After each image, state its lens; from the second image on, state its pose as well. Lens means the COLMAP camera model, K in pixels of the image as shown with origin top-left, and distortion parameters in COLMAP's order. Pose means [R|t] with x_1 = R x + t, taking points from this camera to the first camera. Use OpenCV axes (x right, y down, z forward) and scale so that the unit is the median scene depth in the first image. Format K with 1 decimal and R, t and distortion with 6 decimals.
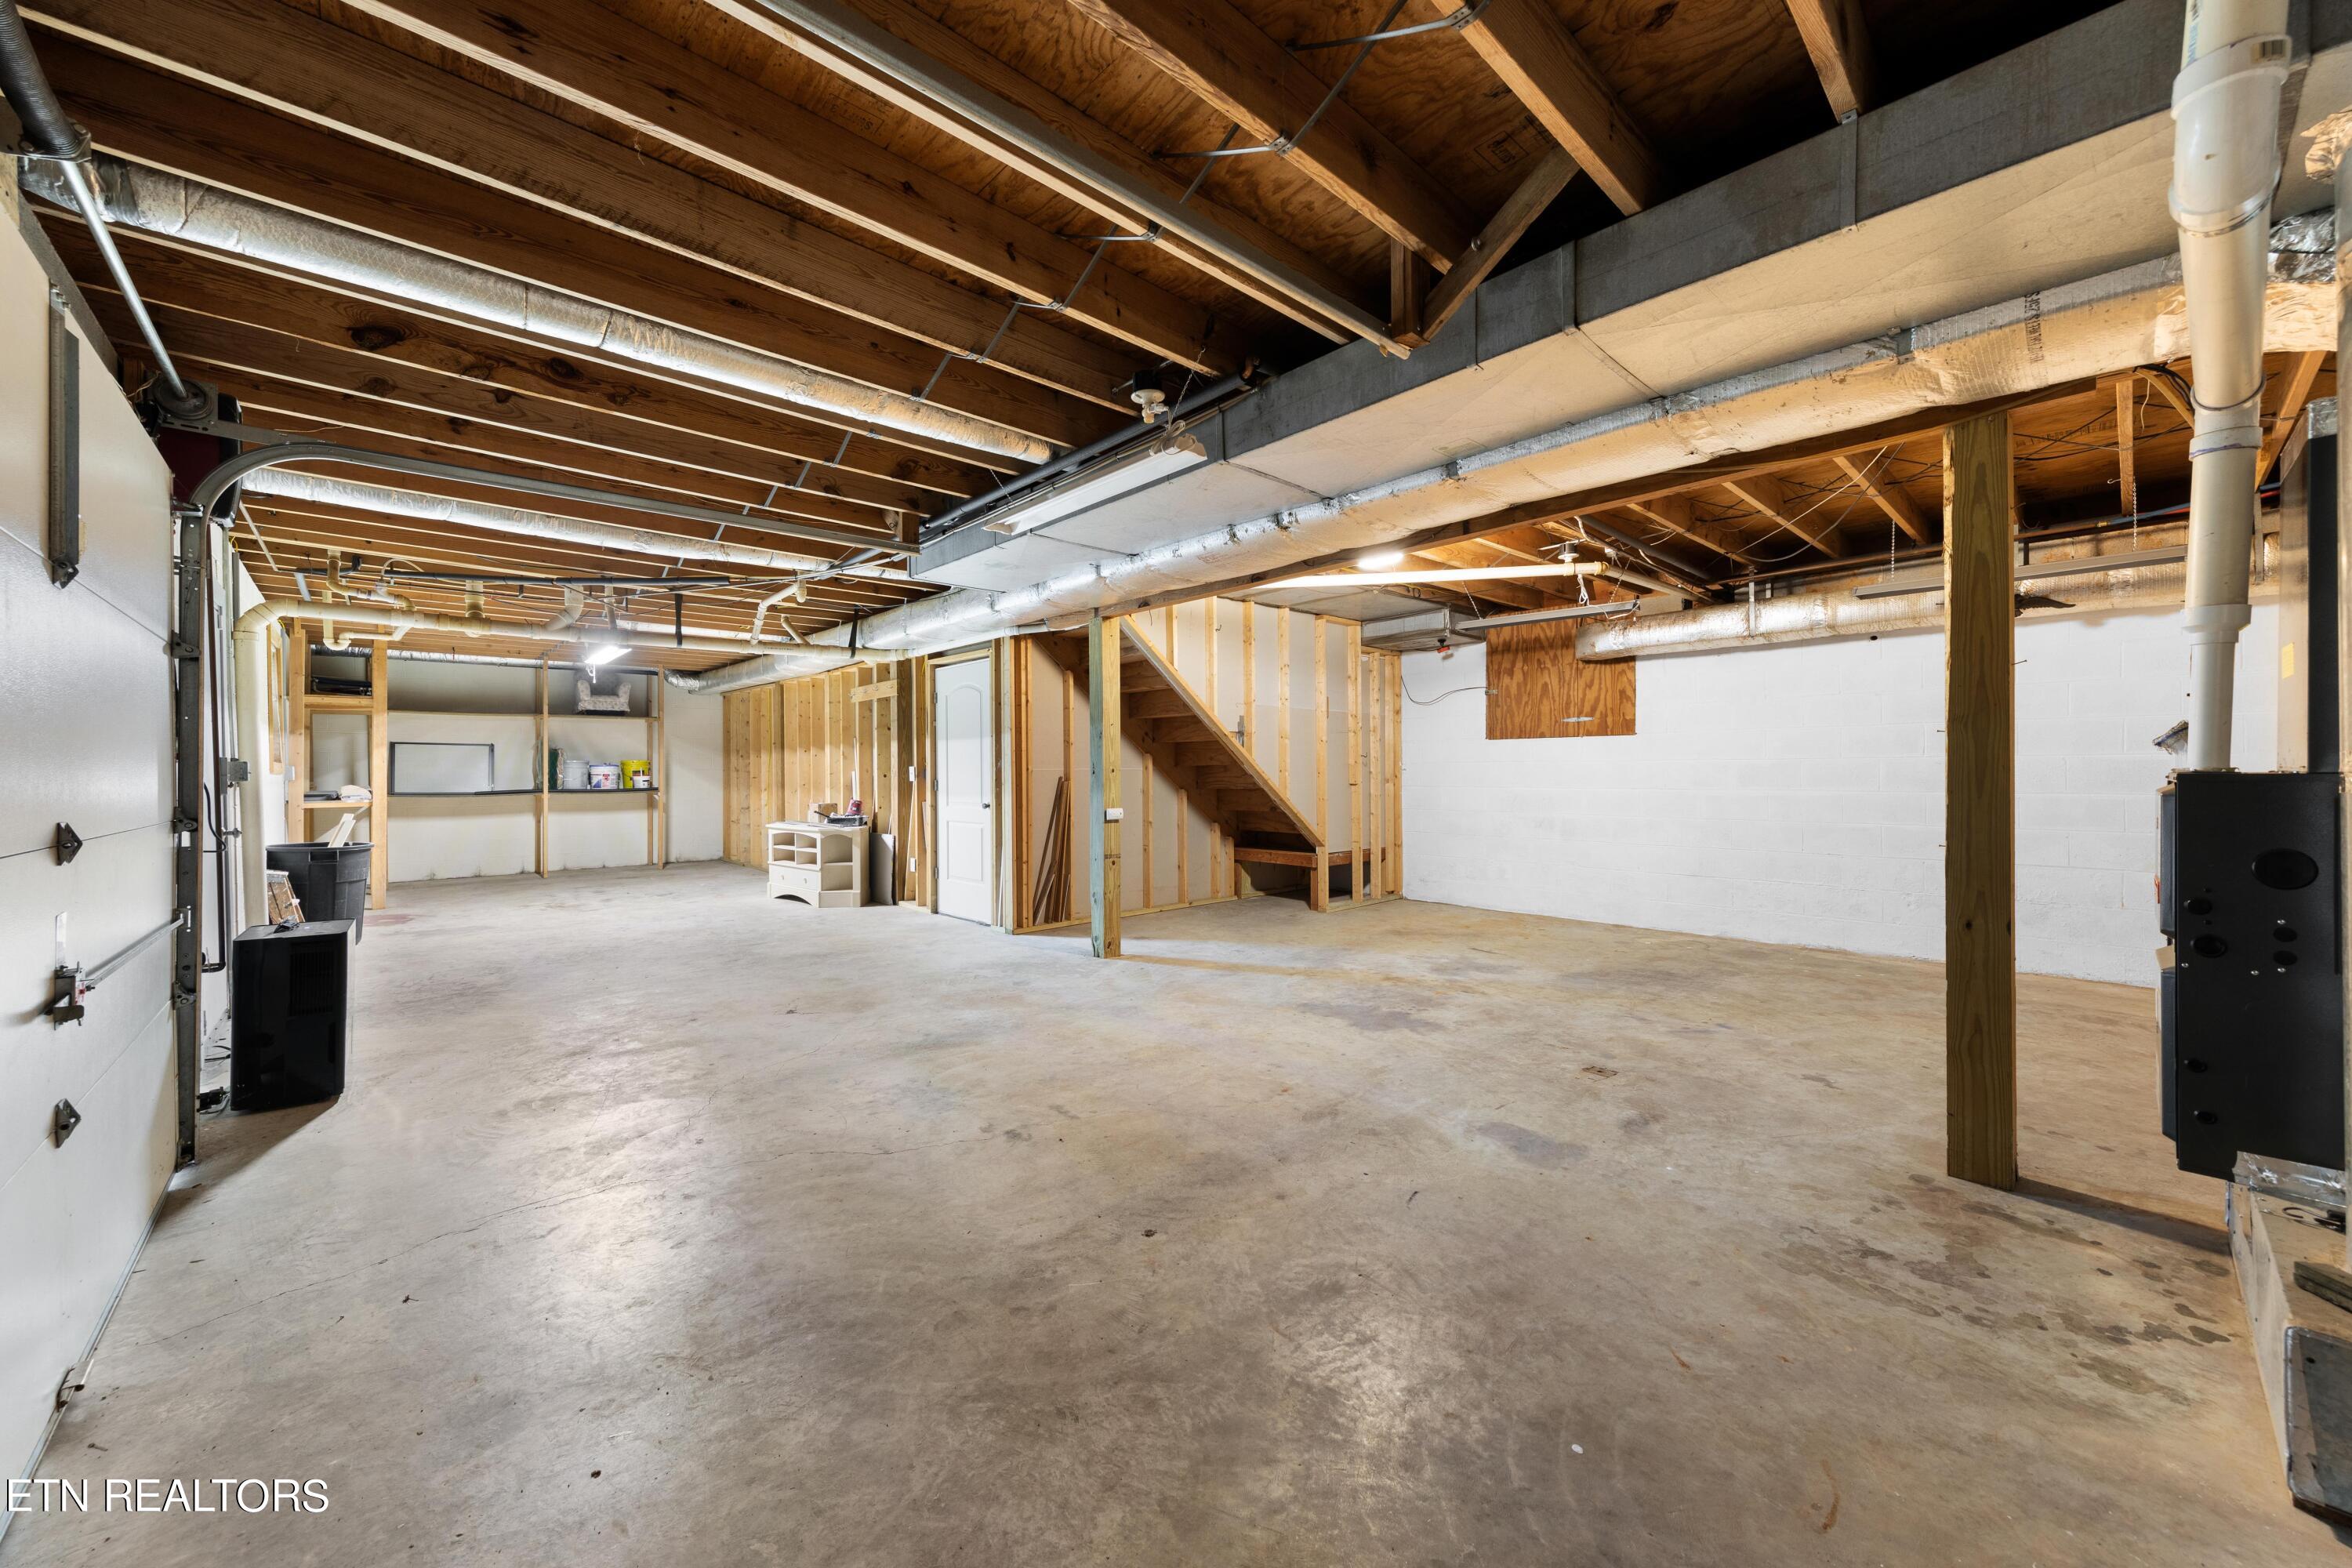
lens RADIAL K [[868.7, 0, 1119.0], [0, 868.7, 776.6], [0, 0, 1]] dist [0.000546, 0.000022]
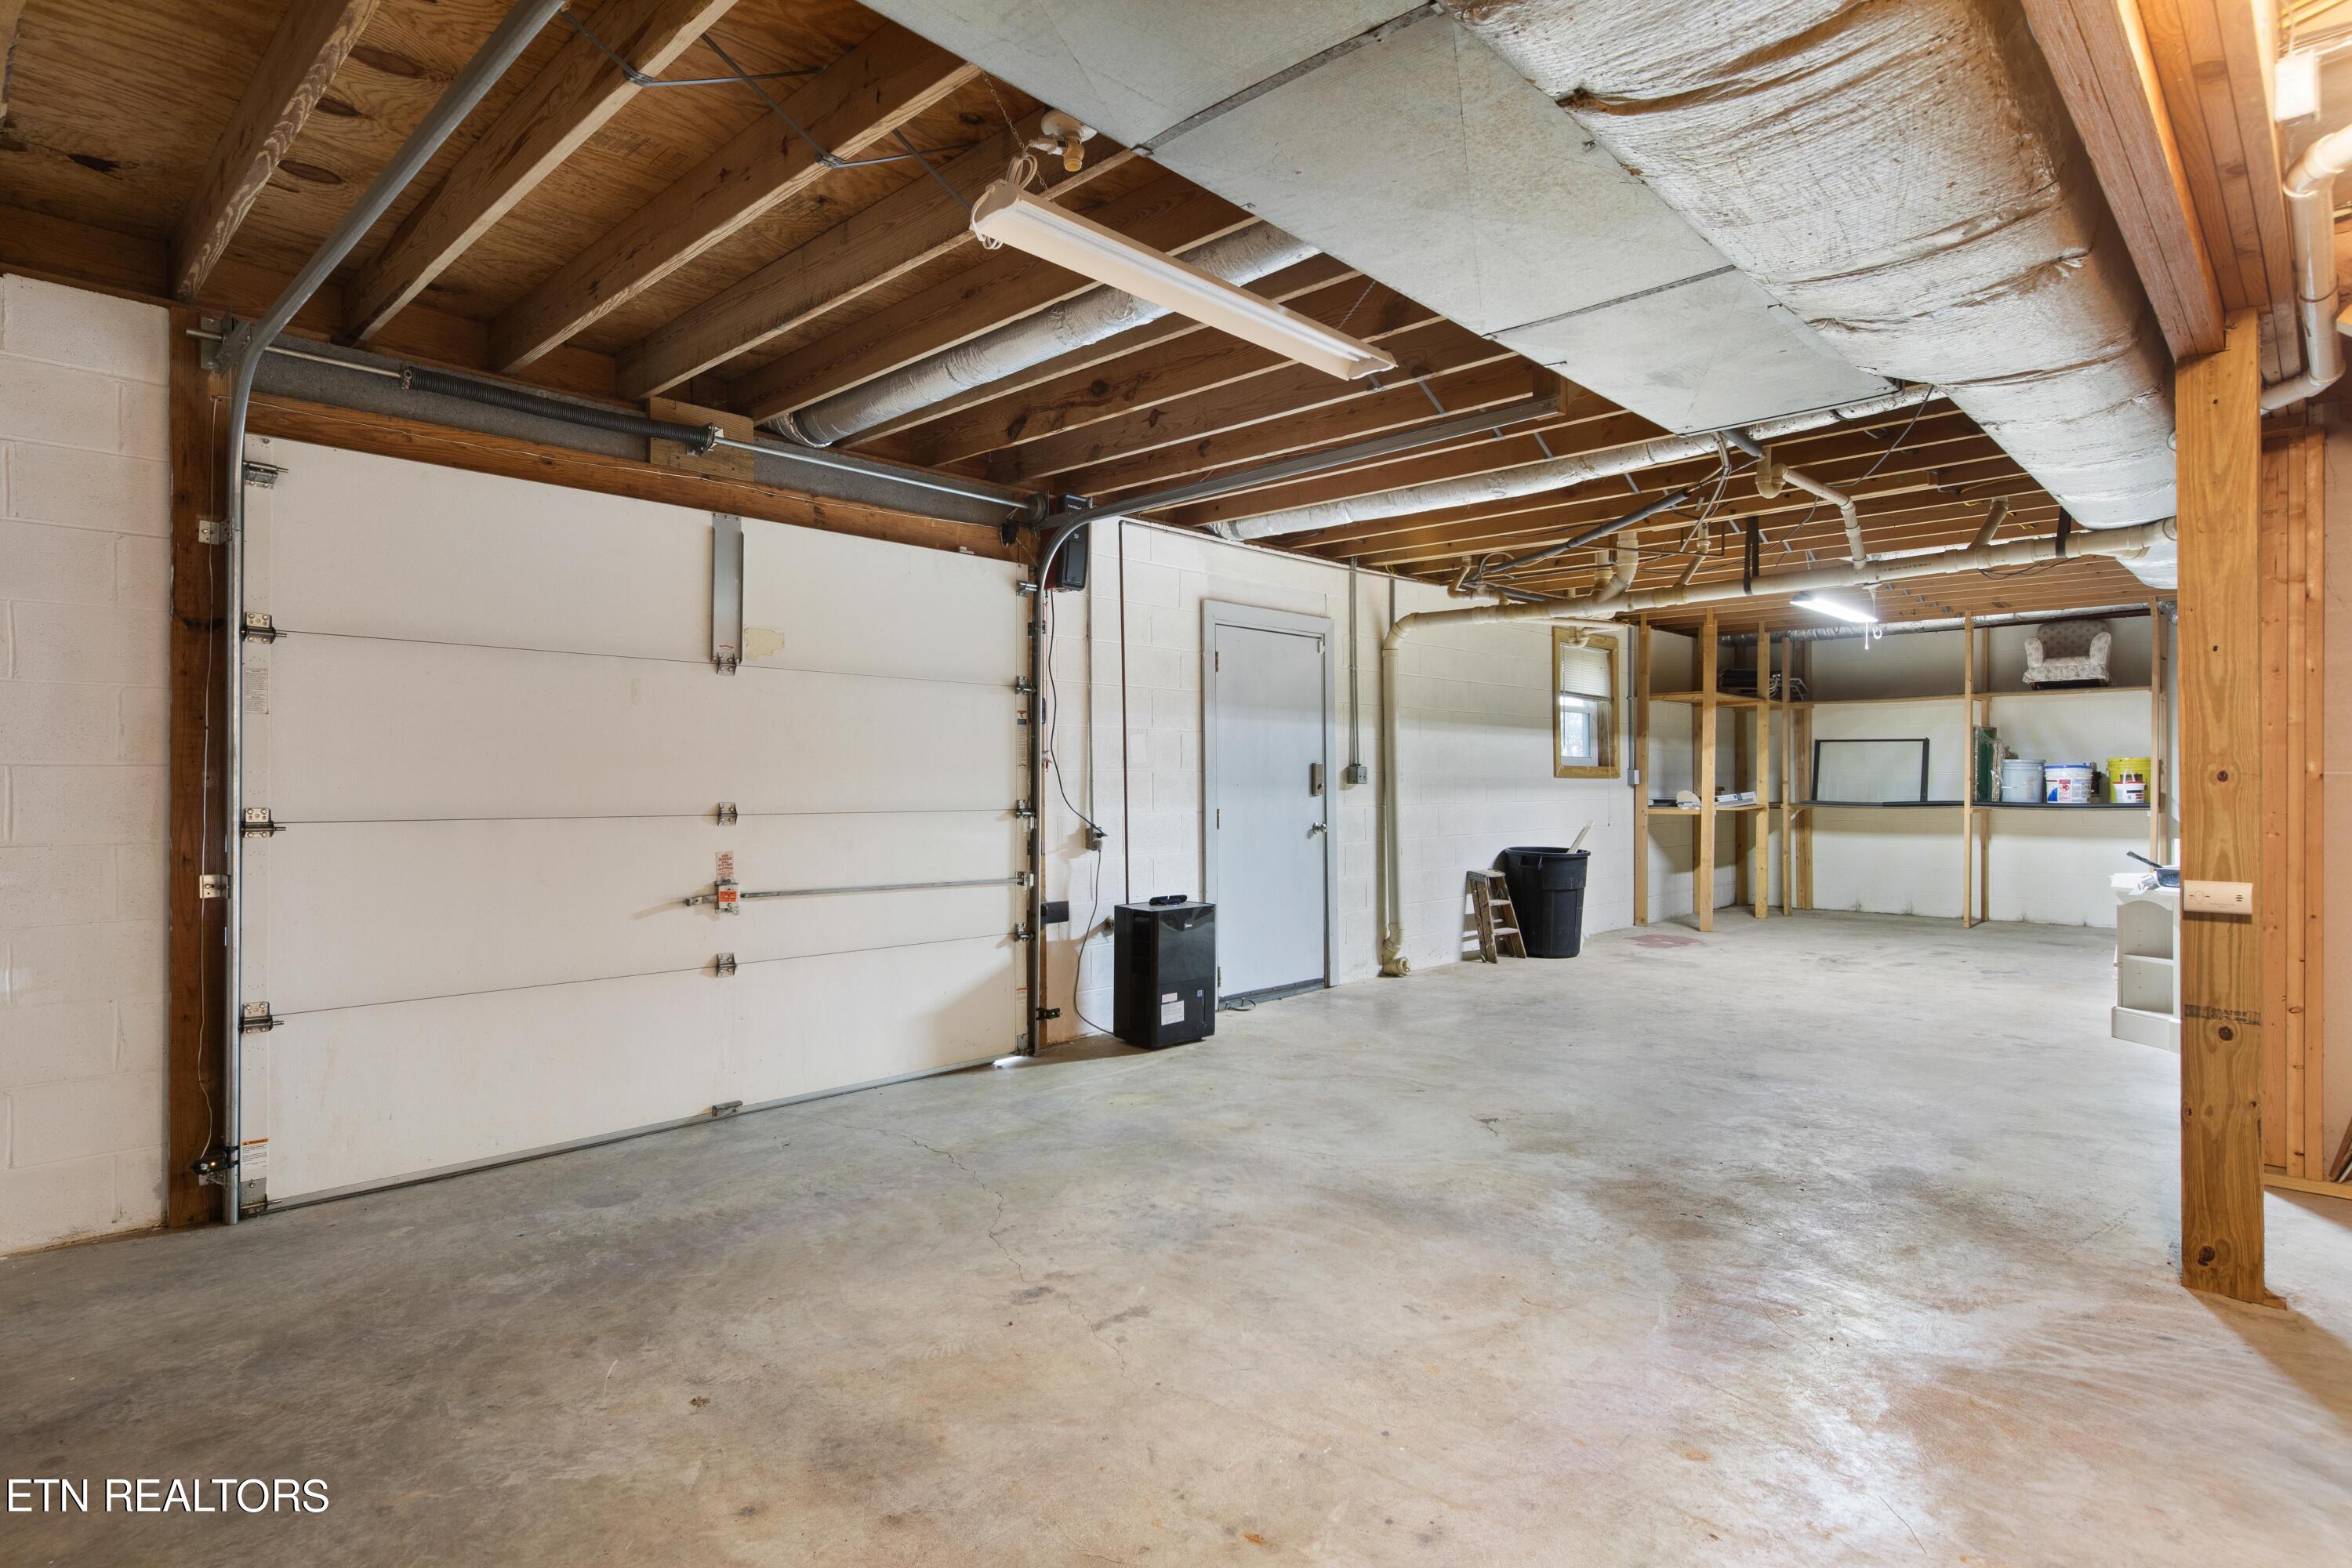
lens RADIAL K [[1183.7, 0, 1173.4], [0, 1183.7, 775.3], [0, 0, 1]] dist [0.006158, -0.001207]
pose [[0.117382, 0.002557, -0.993084, 0.793988], [-0.008308, 0.999964, 0.001593, -0.008661], [0.993052, 0.008064, 0.117399, 0.936335]]
